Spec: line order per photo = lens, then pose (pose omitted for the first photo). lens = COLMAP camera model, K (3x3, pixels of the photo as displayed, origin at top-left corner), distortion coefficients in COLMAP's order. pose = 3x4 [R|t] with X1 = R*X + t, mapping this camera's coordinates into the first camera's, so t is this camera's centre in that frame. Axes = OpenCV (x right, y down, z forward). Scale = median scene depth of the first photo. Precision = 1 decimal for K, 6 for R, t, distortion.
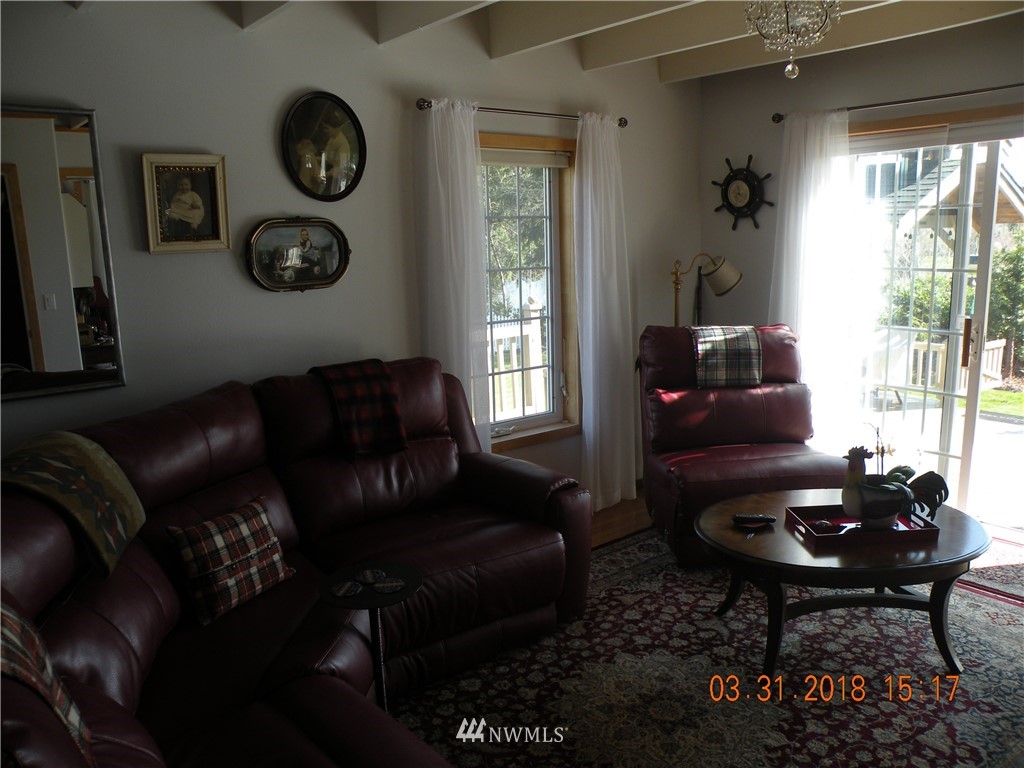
lens RADIAL K [[802.9, 0, 516.6], [0, 802.9, 400.6], [0, 0, 1]] dist [-0.162183, 0.139095]
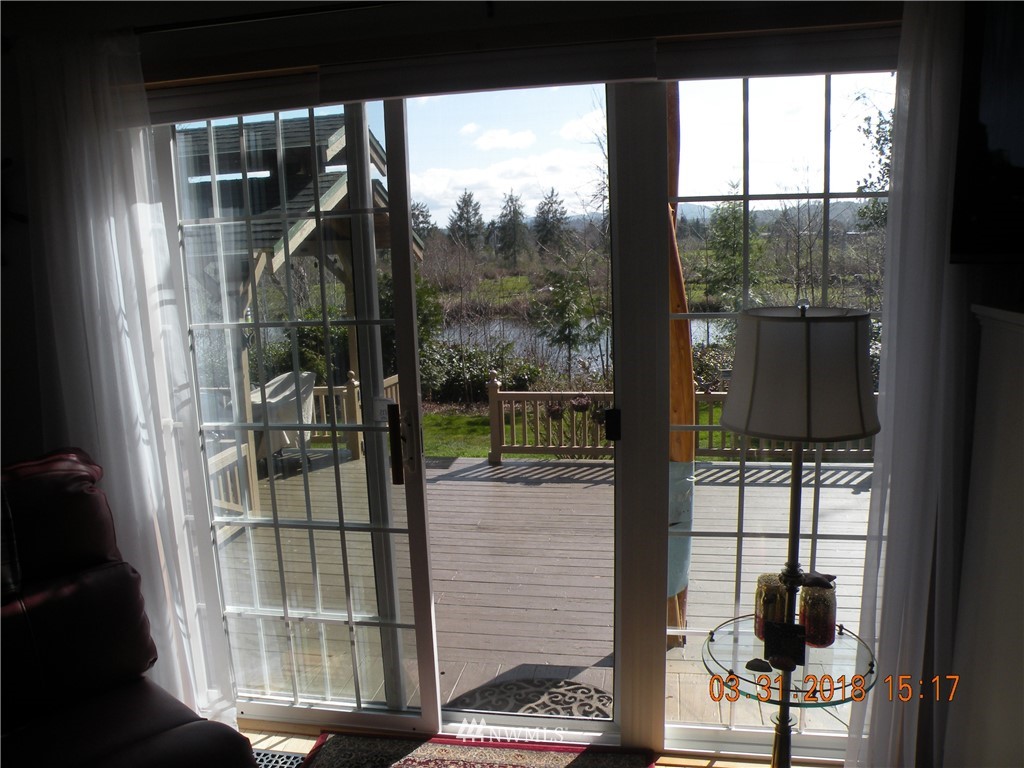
lens RADIAL K [[802.9, 0, 516.6], [0, 802.9, 400.6], [0, 0, 1]] dist [-0.162183, 0.139095]
pose [[0.746374, -0.122691, 0.654119, 0.237218], [0.149789, 0.988611, 0.014517, -0.094012], [-0.648451, 0.087145, 0.756252, 0.437518]]
